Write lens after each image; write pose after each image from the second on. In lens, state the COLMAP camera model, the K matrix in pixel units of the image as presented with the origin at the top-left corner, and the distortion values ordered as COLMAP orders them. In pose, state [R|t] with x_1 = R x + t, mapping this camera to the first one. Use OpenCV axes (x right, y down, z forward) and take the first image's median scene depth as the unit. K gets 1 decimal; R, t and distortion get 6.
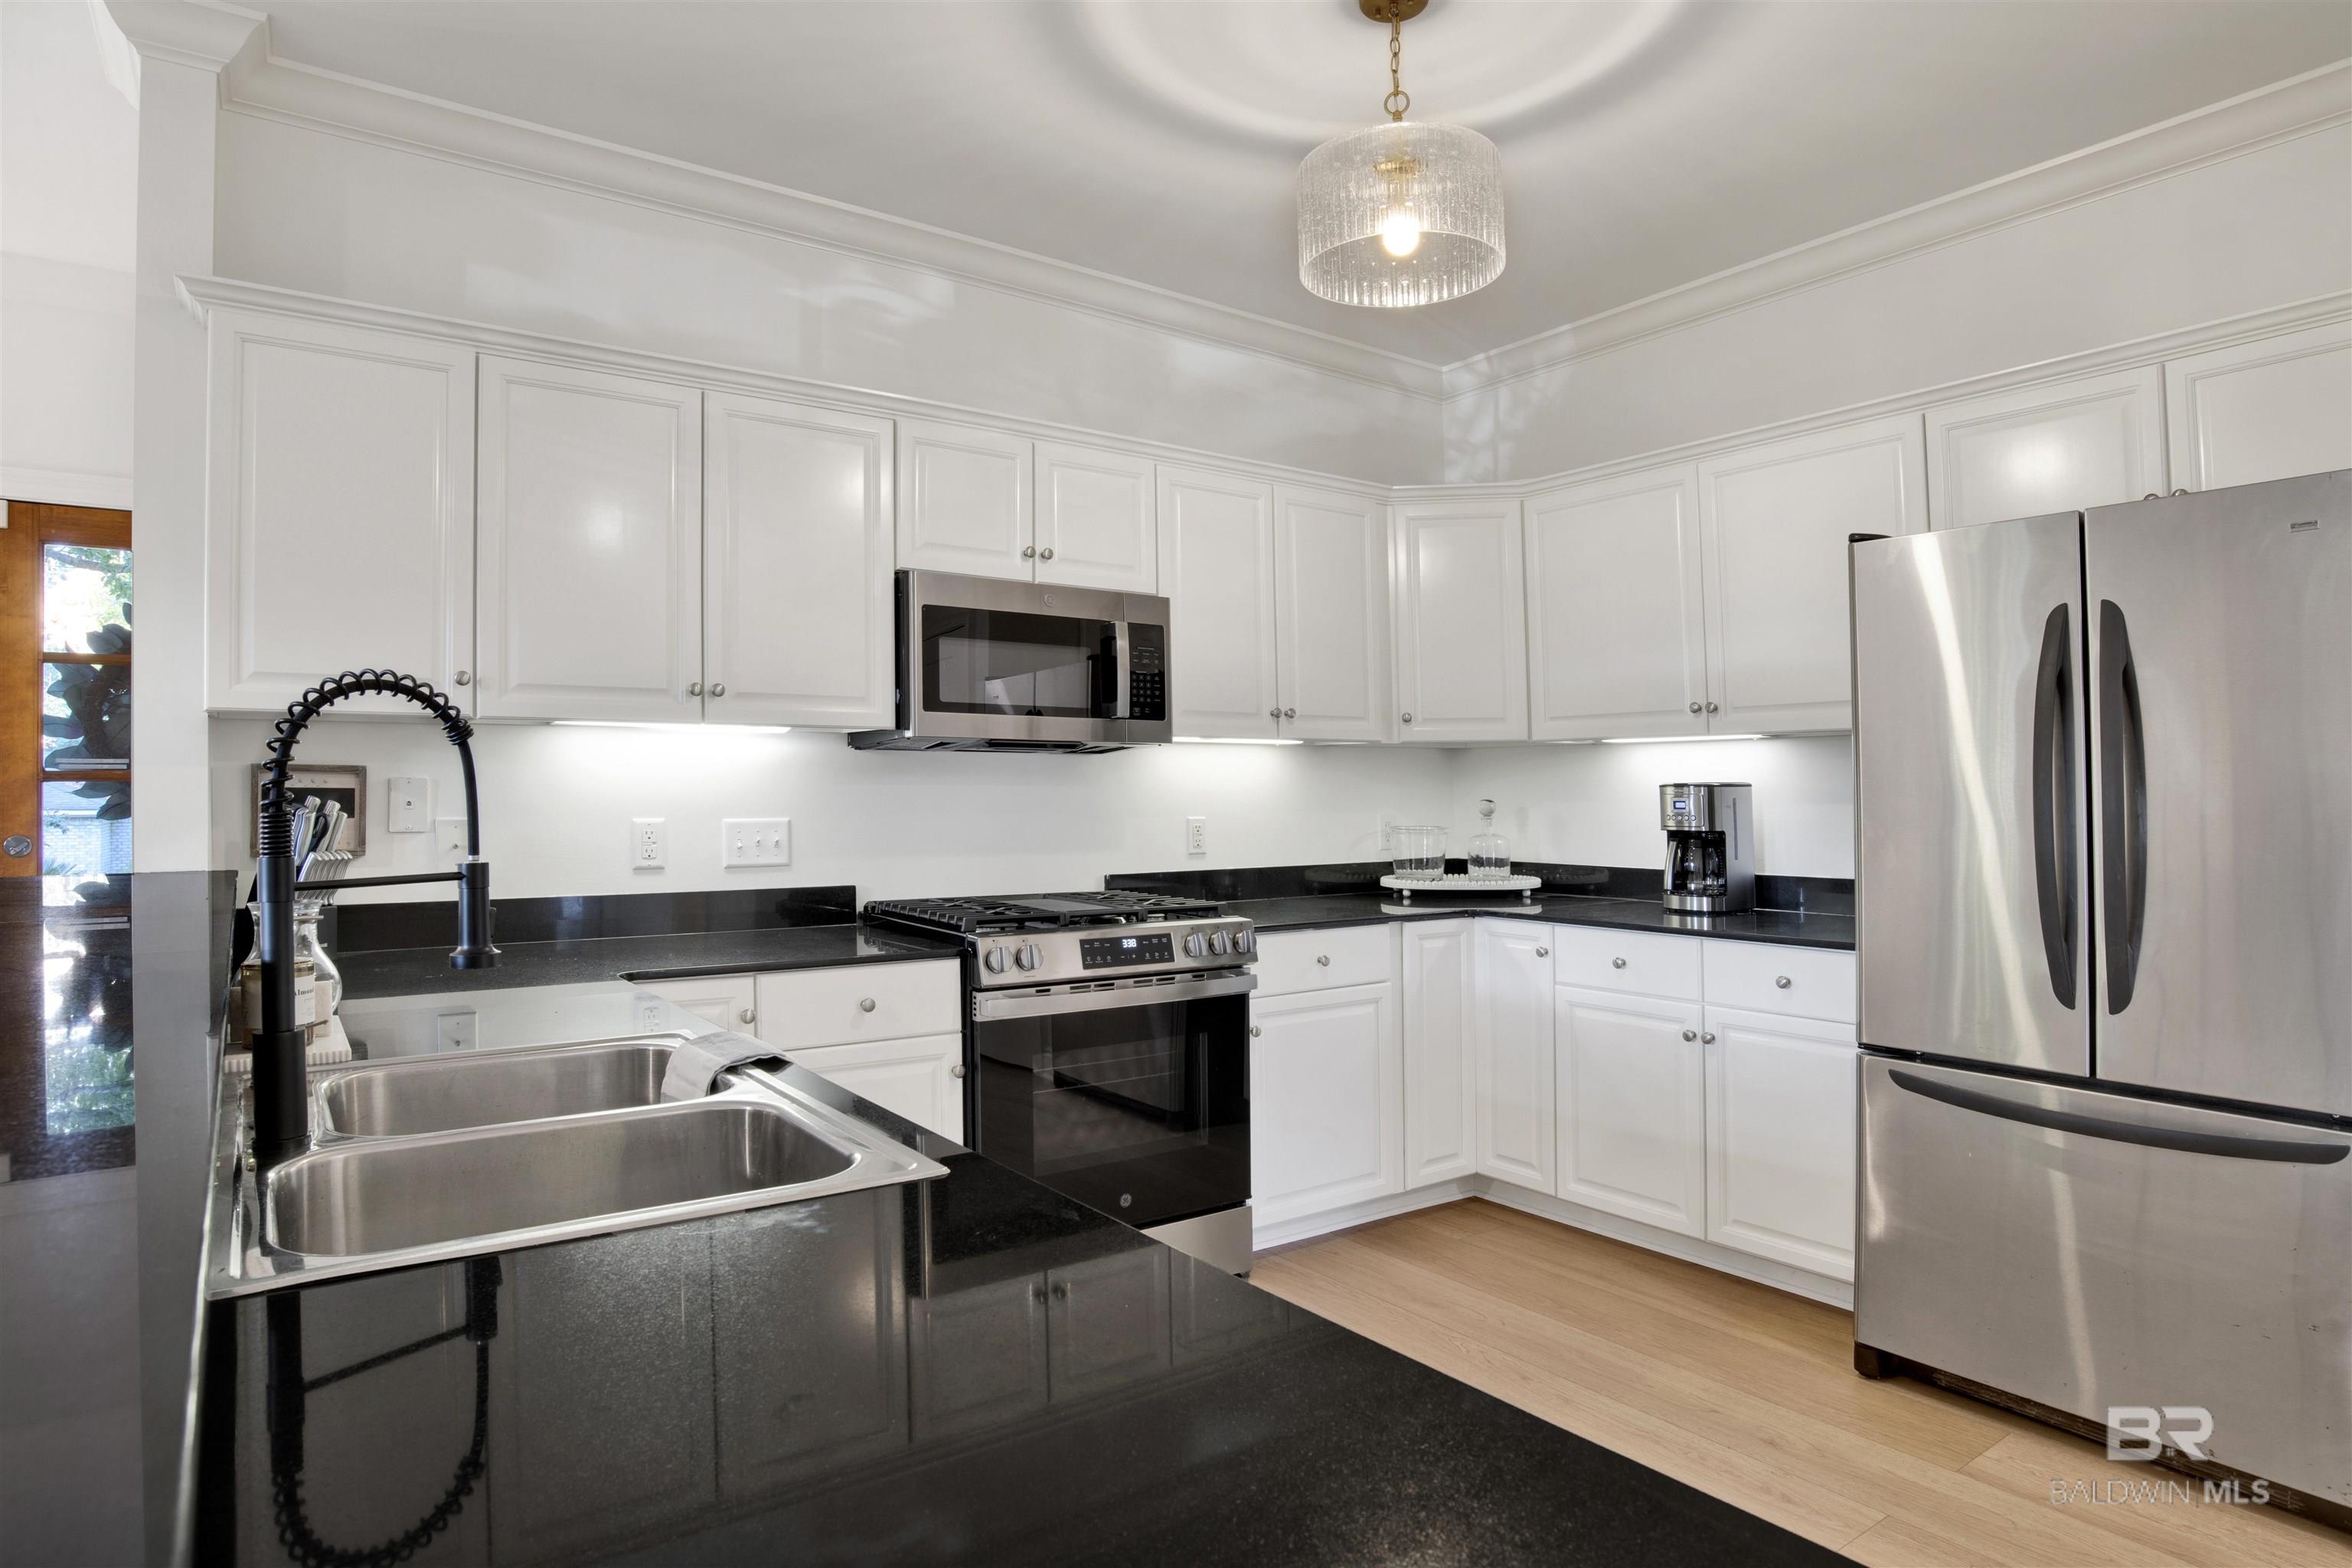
lens RADIAL K [[1323.3, 0, 1176.0], [0, 1323.3, 784.0], [0, 0, 1]] dist [-0.066273, 0.026180]
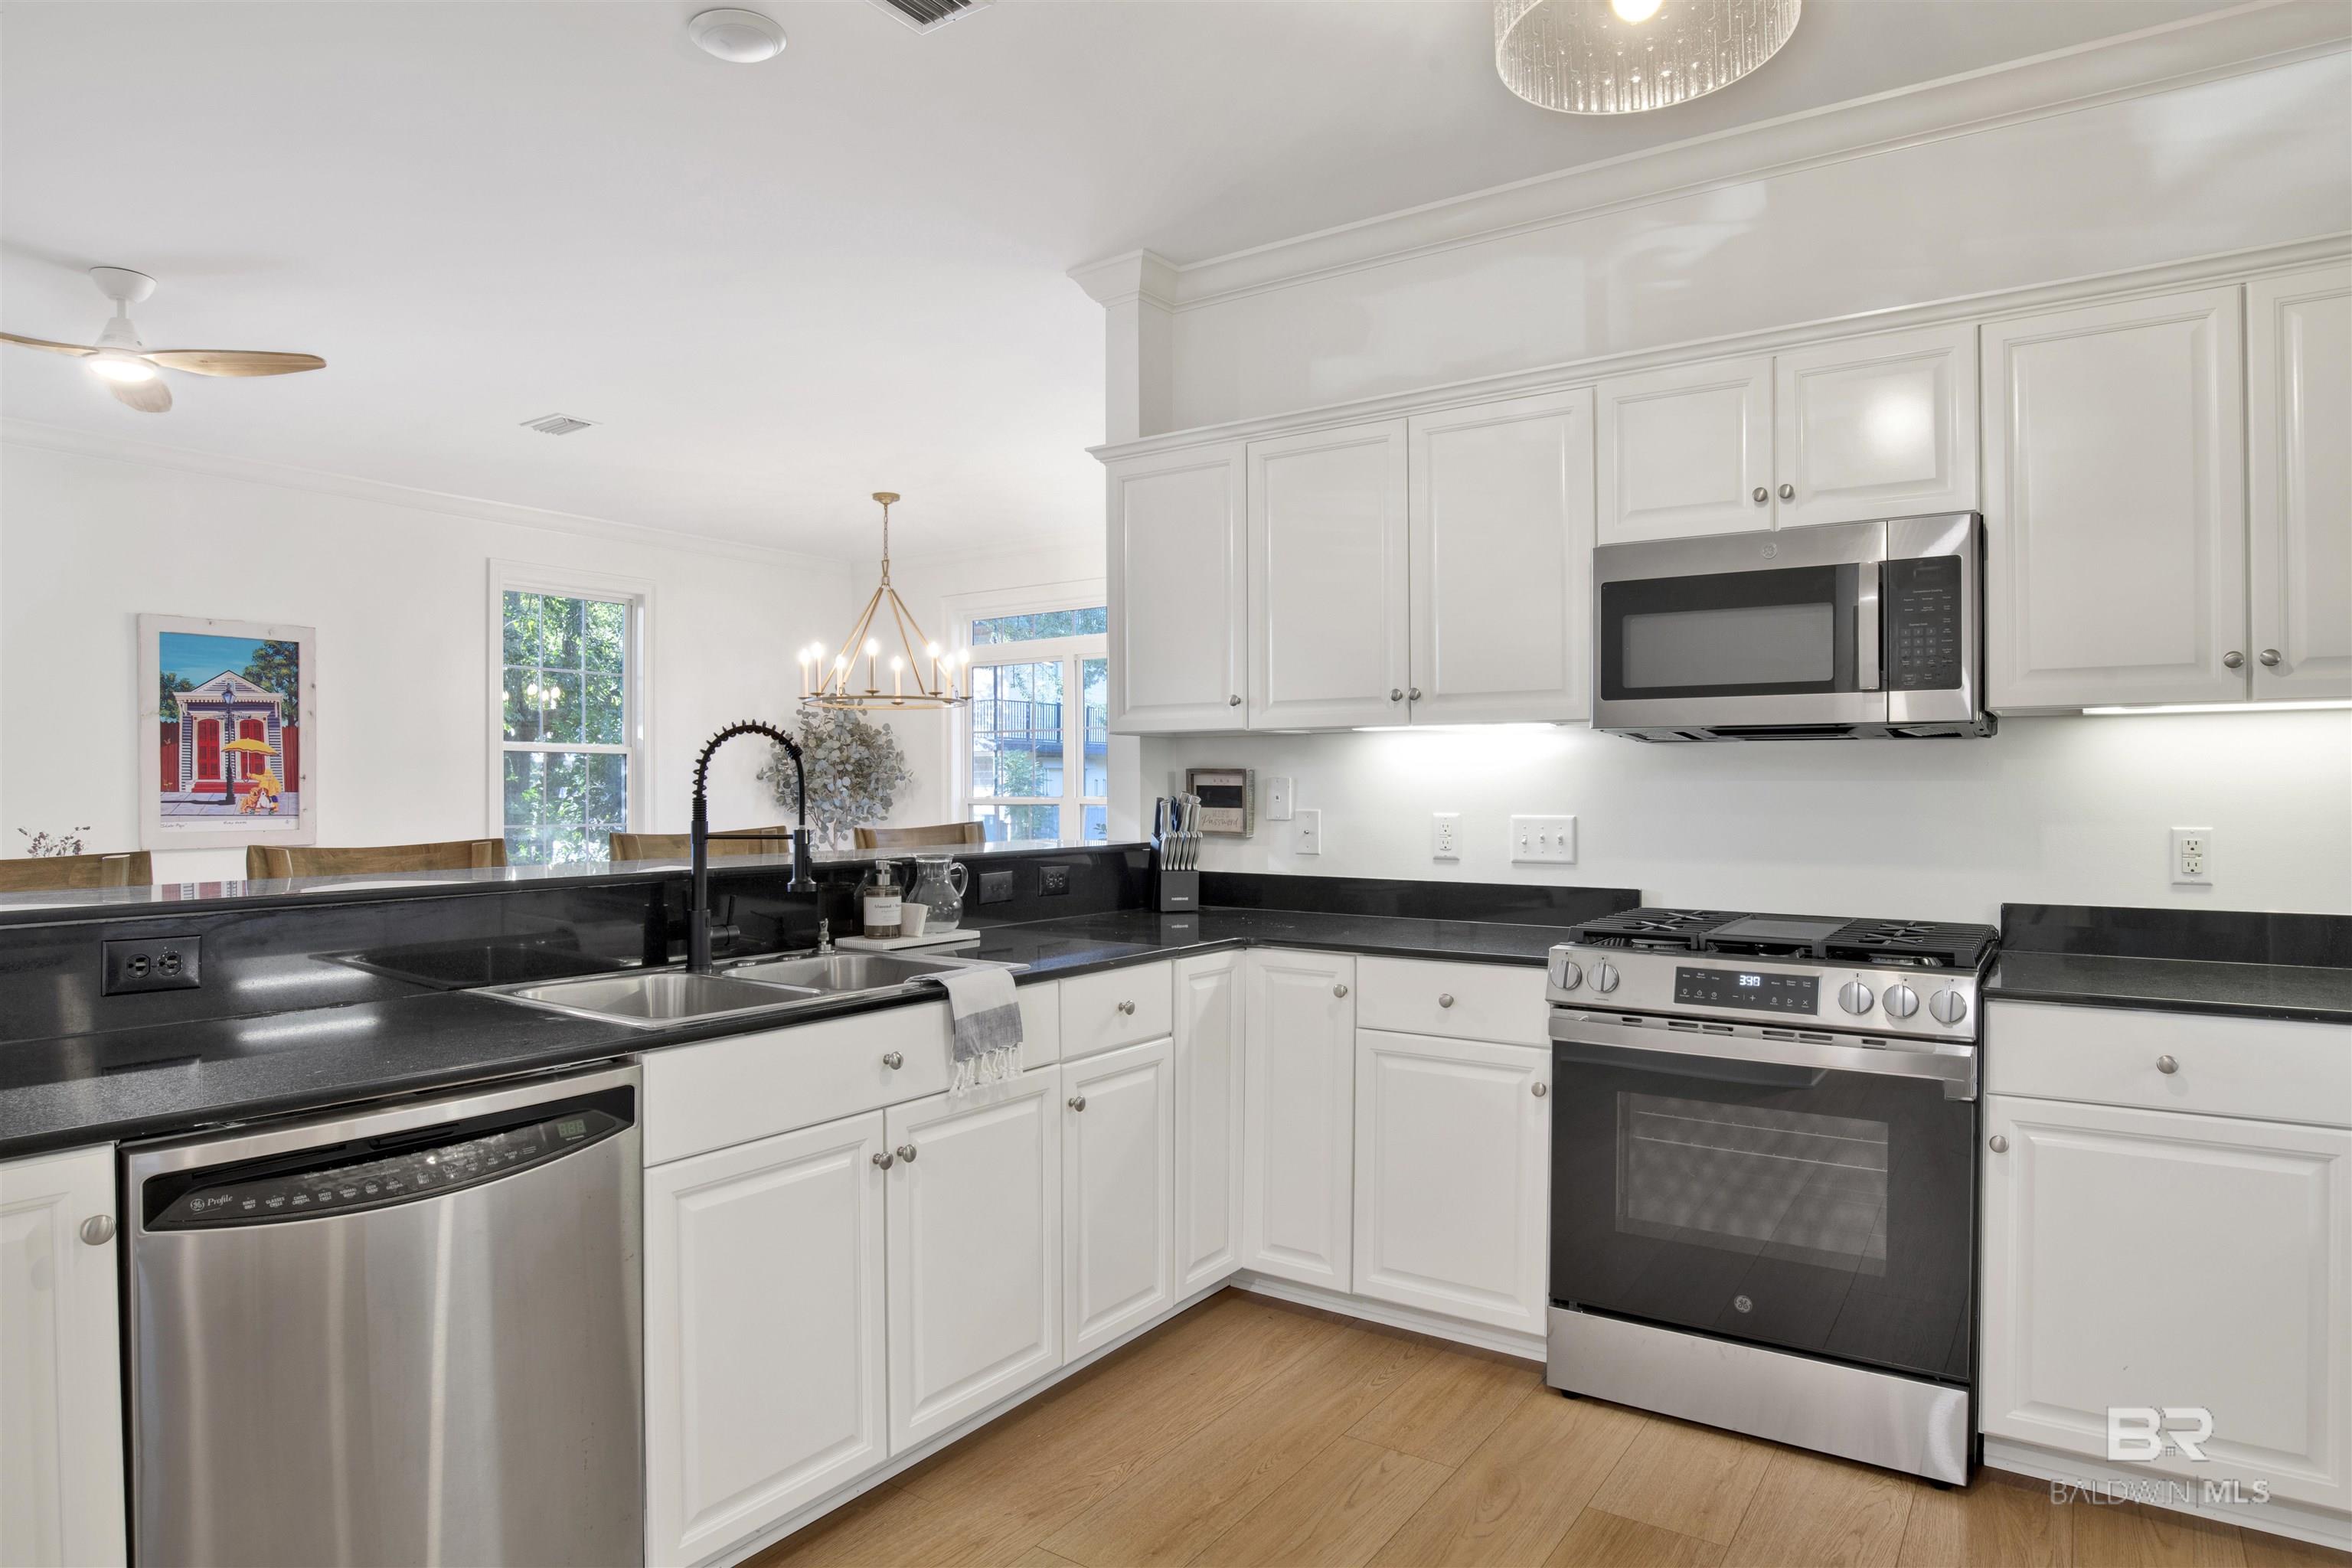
lens RADIAL K [[1371.0, 0, 1183.0], [0, 1371.0, 820.7], [0, 0, 1]] dist [-0.075791, 0.042516]
pose [[0.343193, 0.021064, -0.939029, 0.566865], [0.005994, 0.999679, 0.024615, 0.003077], [0.939246, -0.014076, 0.342957, 0.383675]]
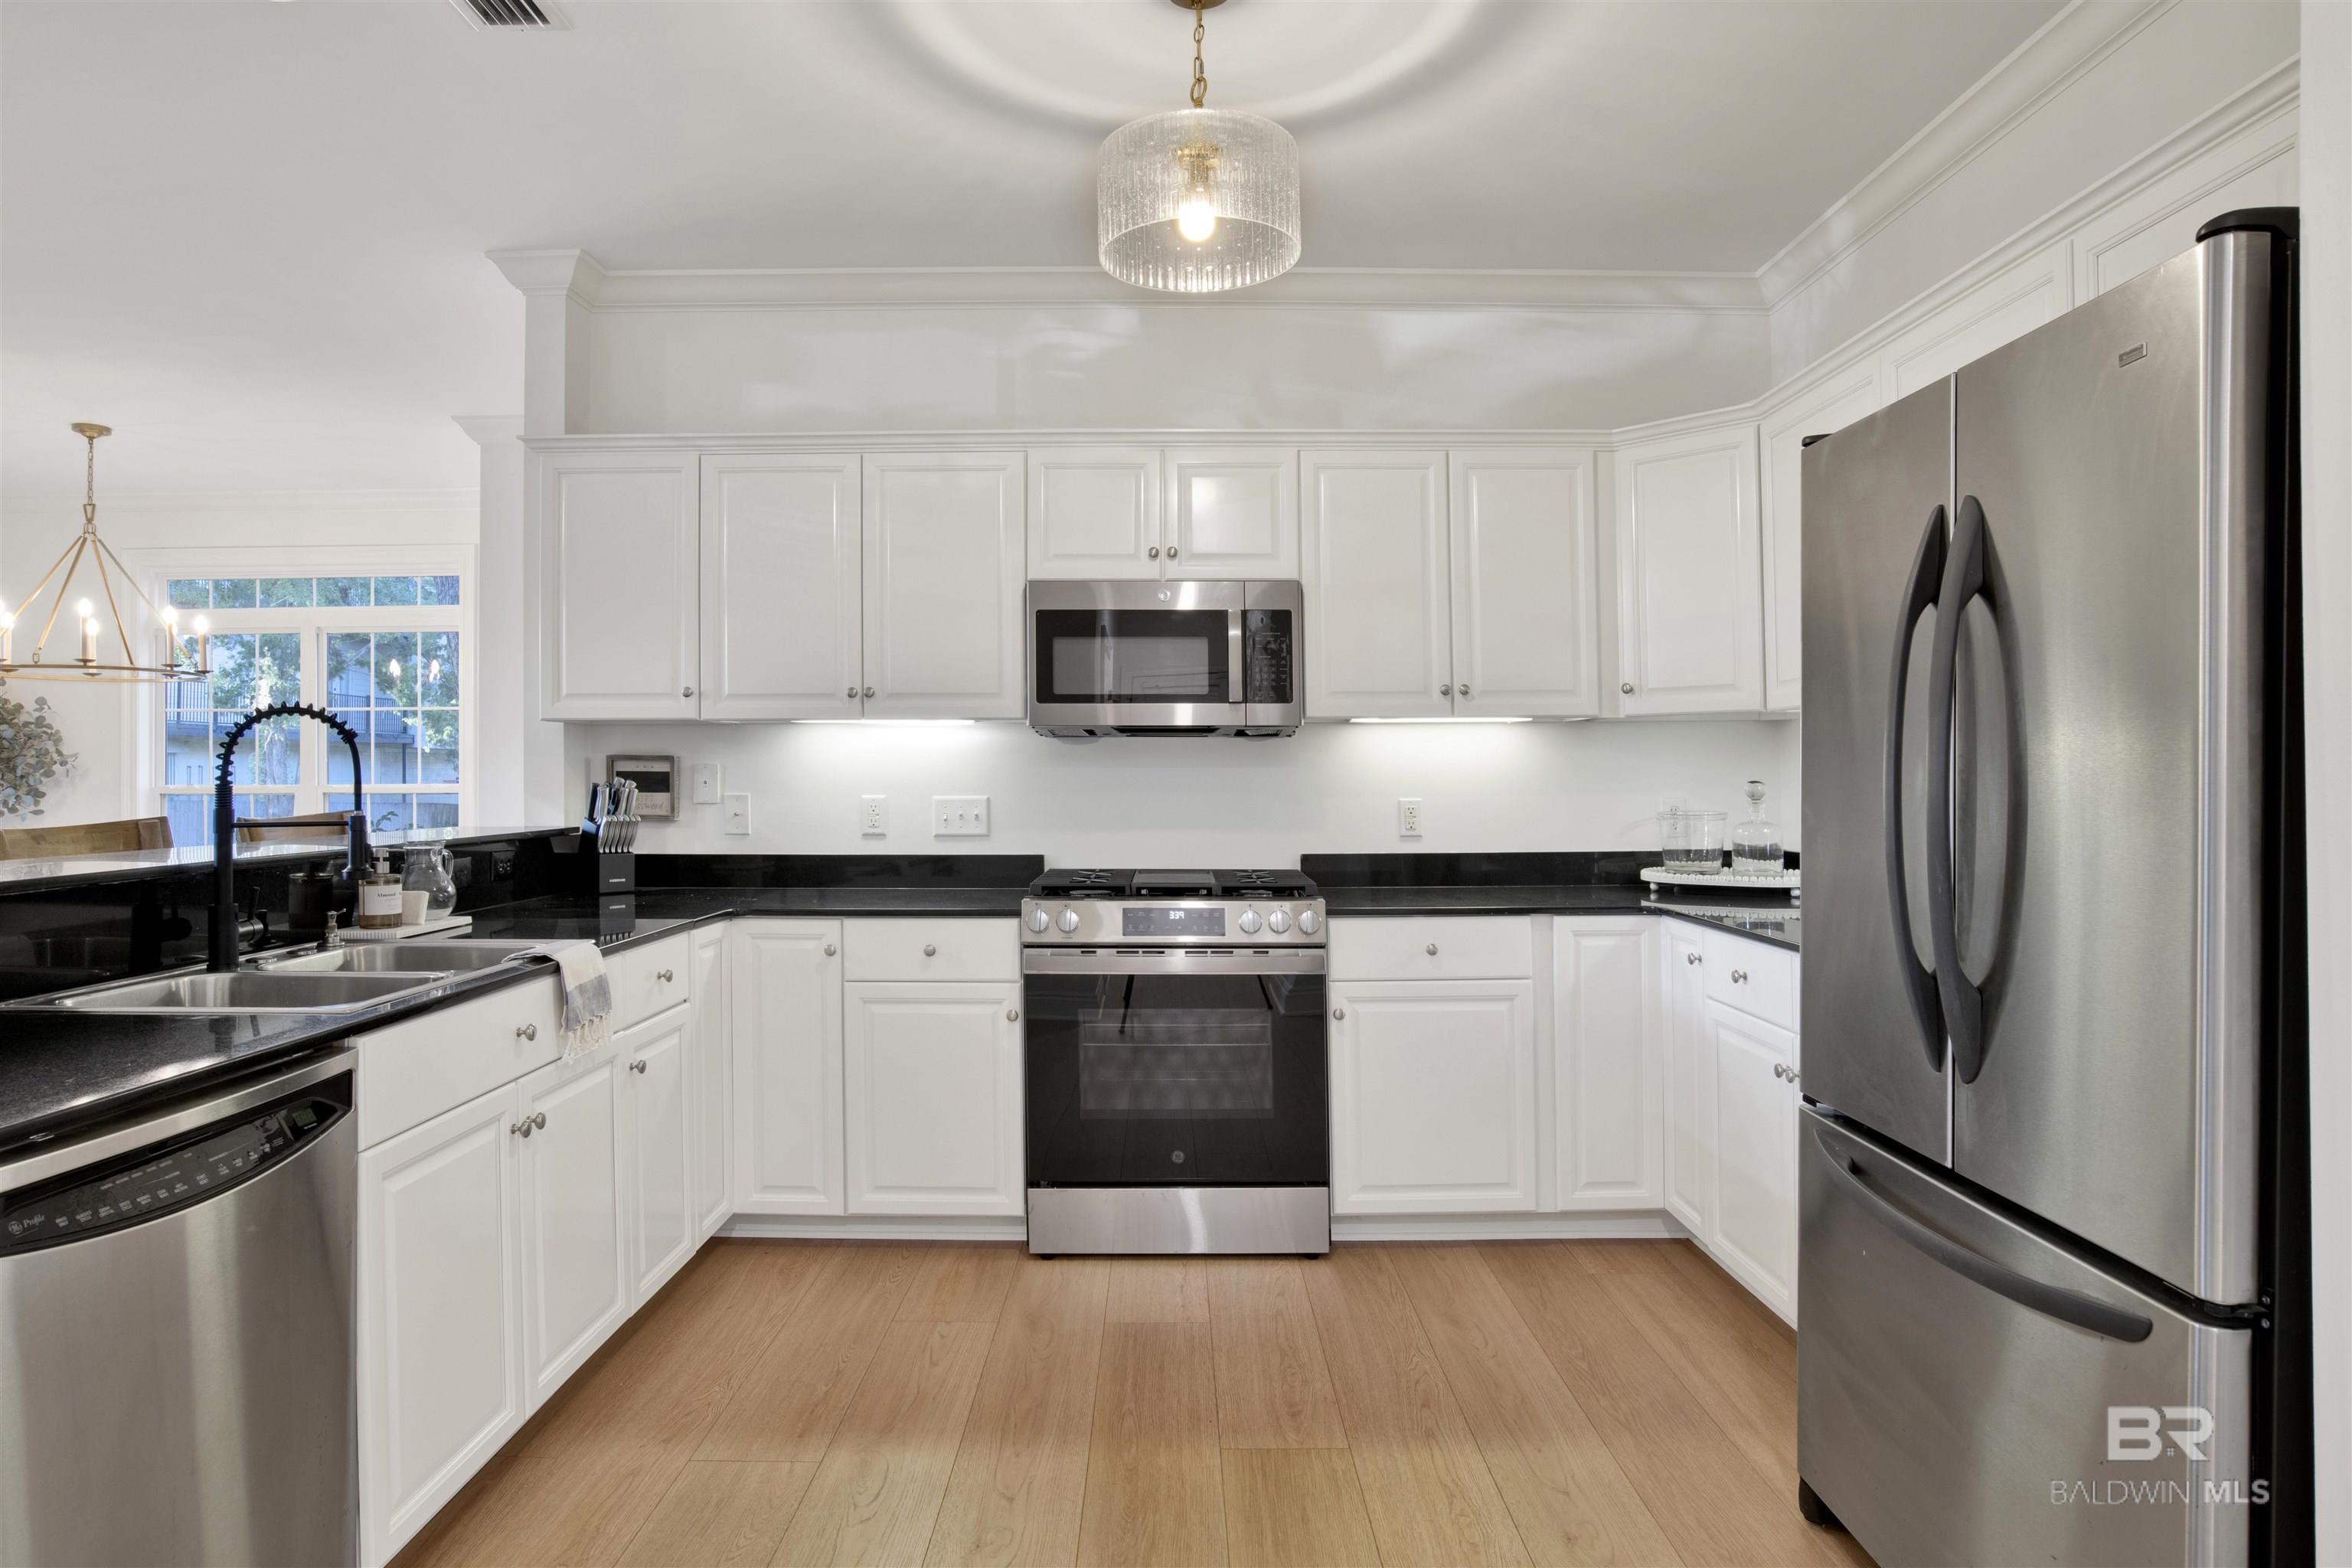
lens RADIAL K [[1362.1, 0, 1170.1], [0, 1362.1, 772.6], [0, 0, 1]] dist [-0.047768, 0.000770]
pose [[0.812382, -0.003016, -0.583118, 0.564568], [0.005754, 0.999979, 0.002843, 0.002308], [0.583098, -0.005664, 0.812382, 0.099287]]
